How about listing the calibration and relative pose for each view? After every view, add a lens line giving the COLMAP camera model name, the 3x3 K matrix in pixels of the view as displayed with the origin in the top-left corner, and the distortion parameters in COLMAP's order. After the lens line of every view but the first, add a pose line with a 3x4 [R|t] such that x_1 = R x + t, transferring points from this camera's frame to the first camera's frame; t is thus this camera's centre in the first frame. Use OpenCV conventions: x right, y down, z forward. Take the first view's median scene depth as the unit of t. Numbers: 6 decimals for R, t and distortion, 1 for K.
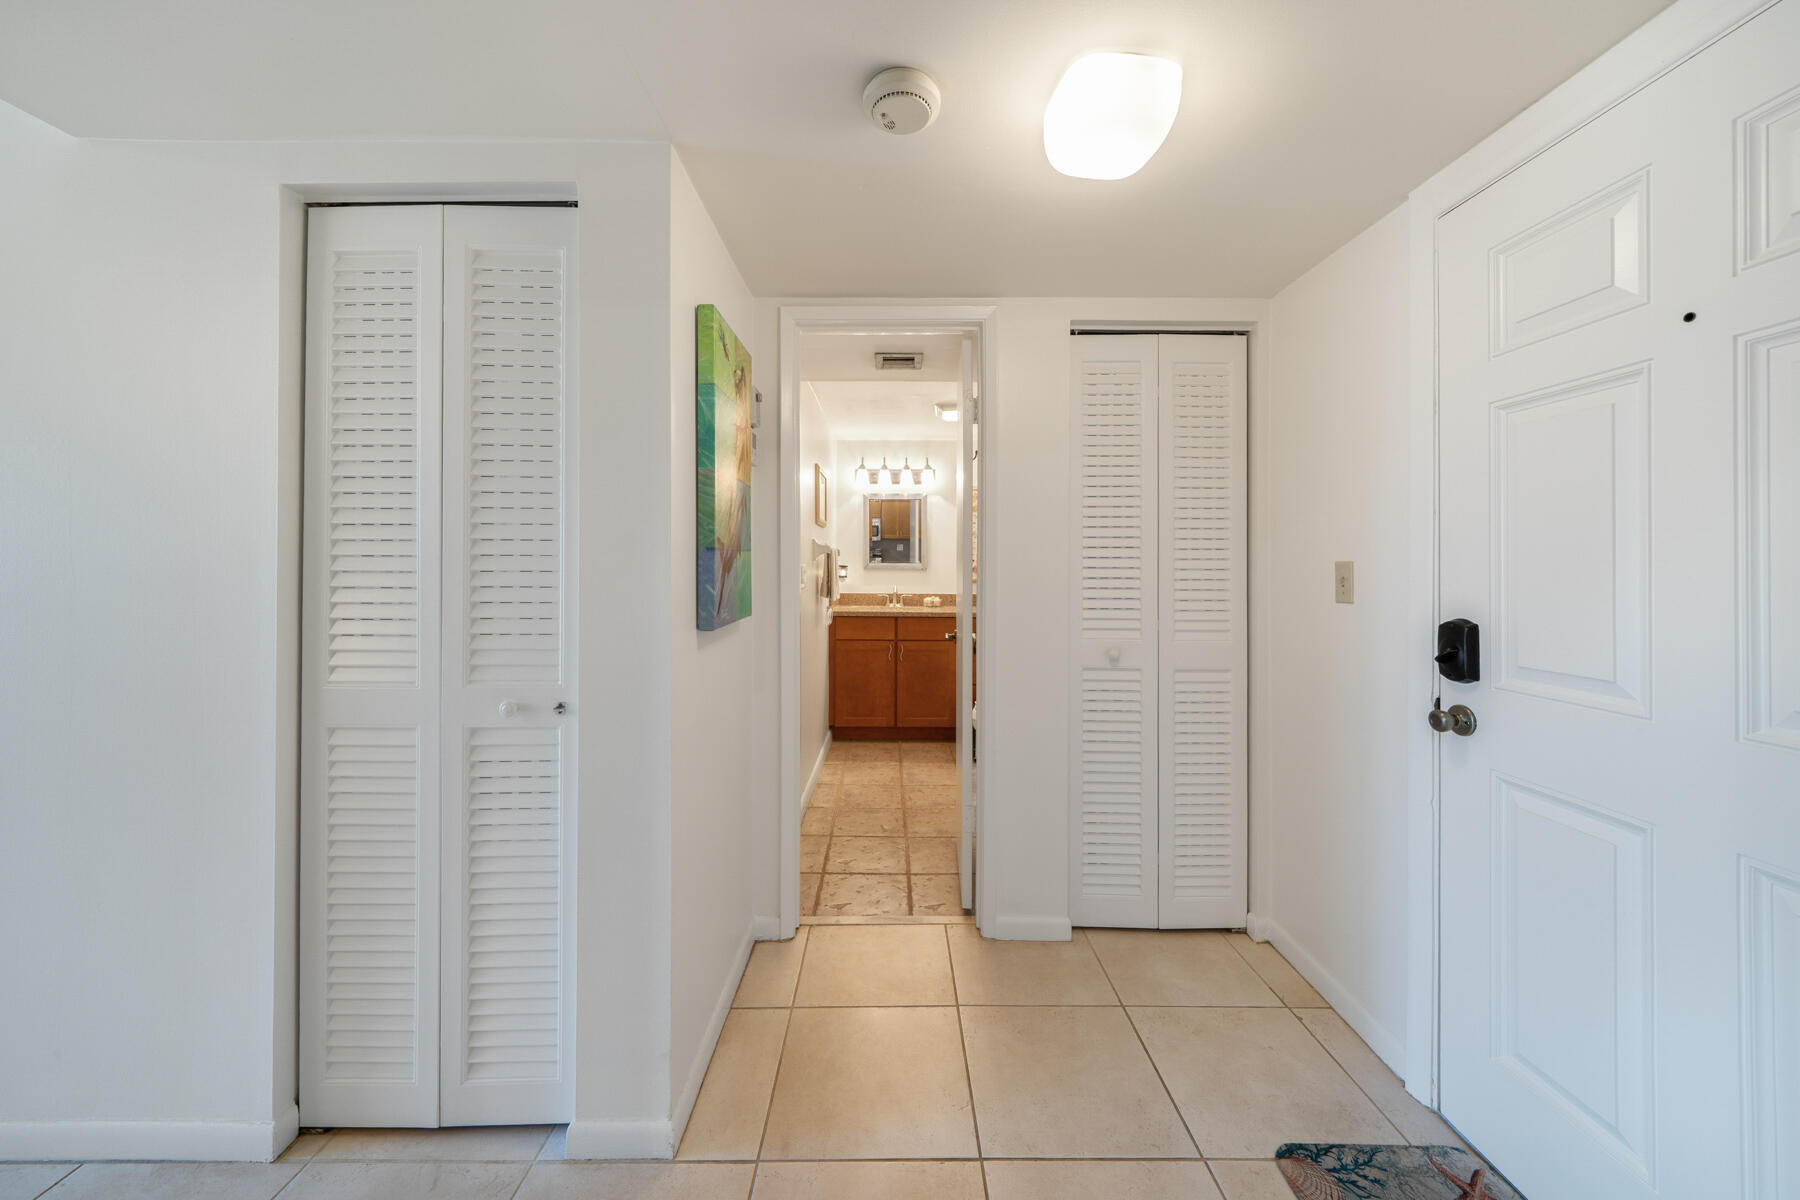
lens RADIAL K [[643.4, 0, 908.3], [0, 643.4, 563.4], [0, 0, 1]] dist [-0.002789, 0.000278]
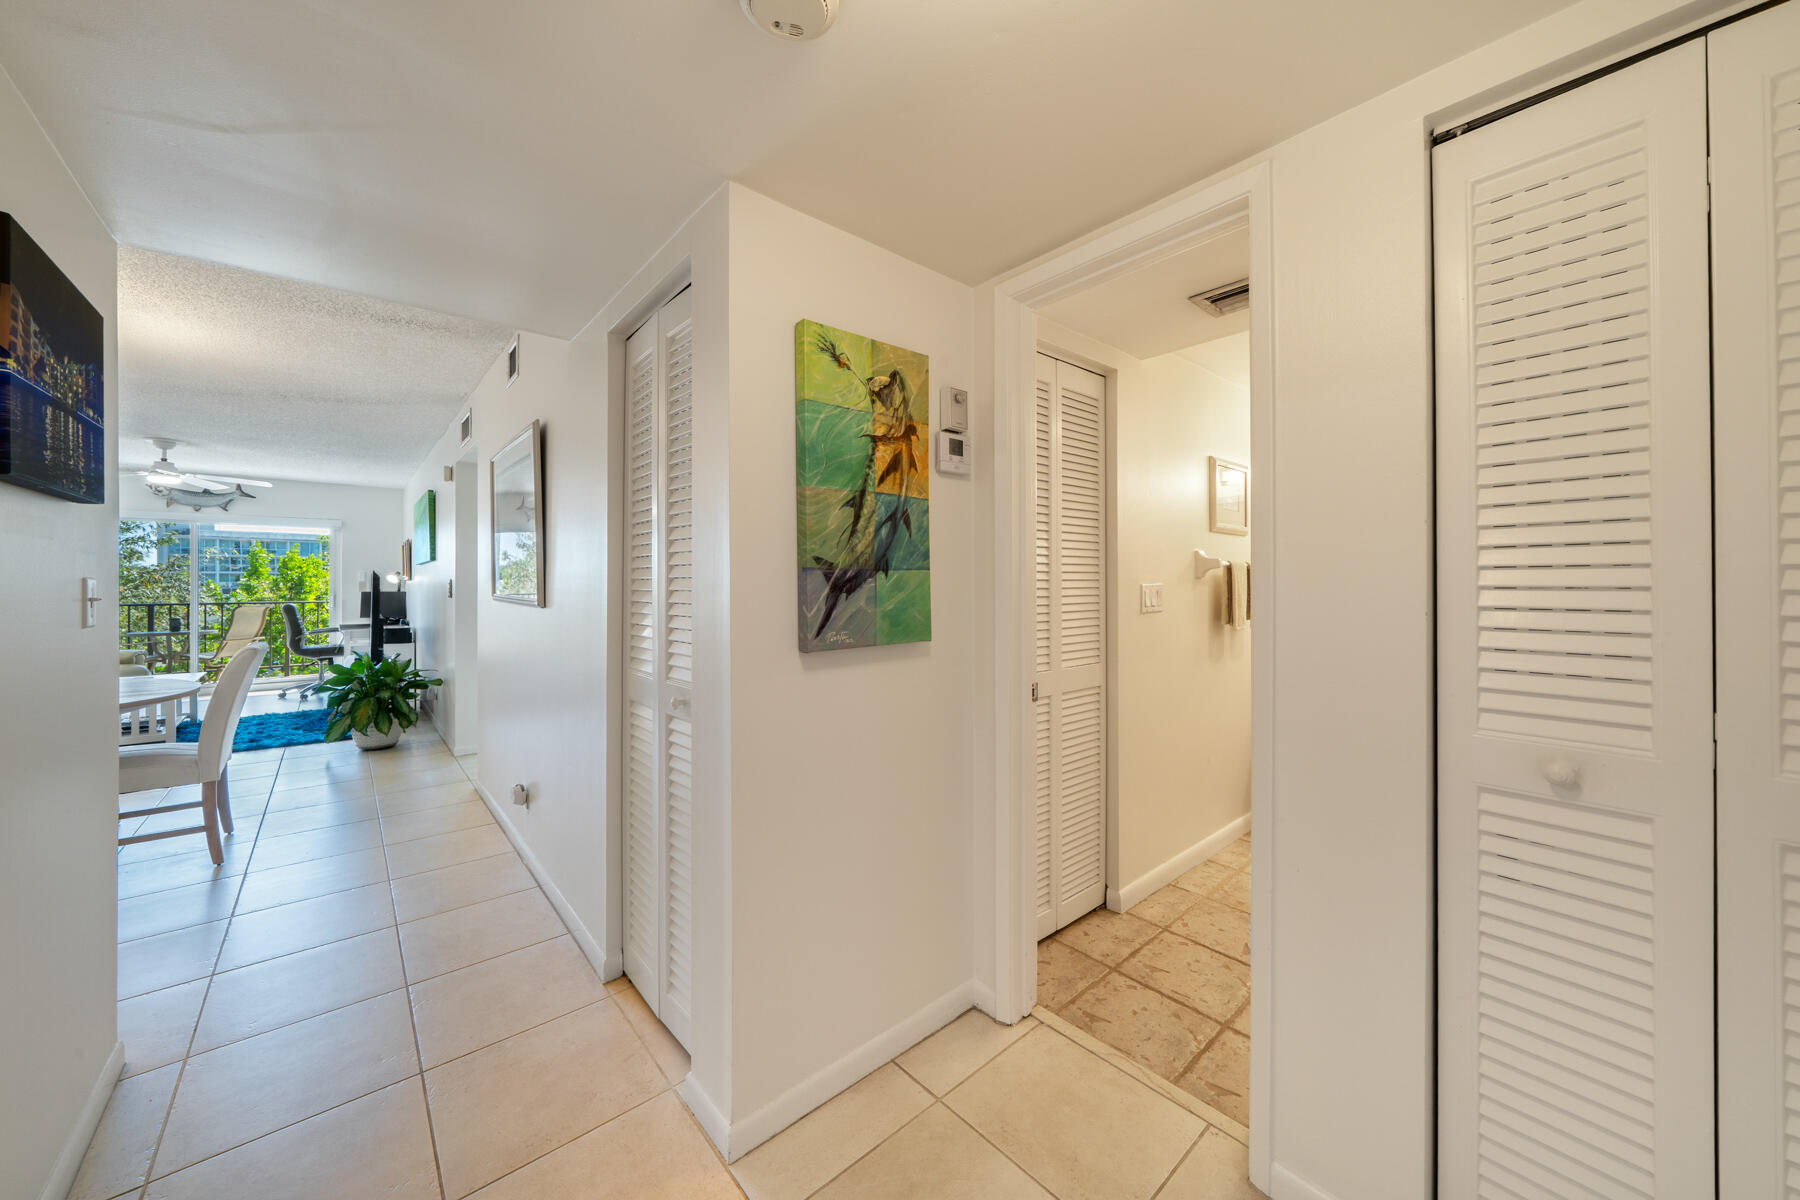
lens RADIAL K [[643.4, 0, 898.0], [0, 643.4, 580.2], [0, 0, 1]] dist [-0.002789, 0.000278]
pose [[0.648639, -0.009128, -0.761041, 0.165894], [0.006219, 0.999958, -0.006693, 0.000418], [0.761071, -0.000392, 0.648669, 0.149309]]
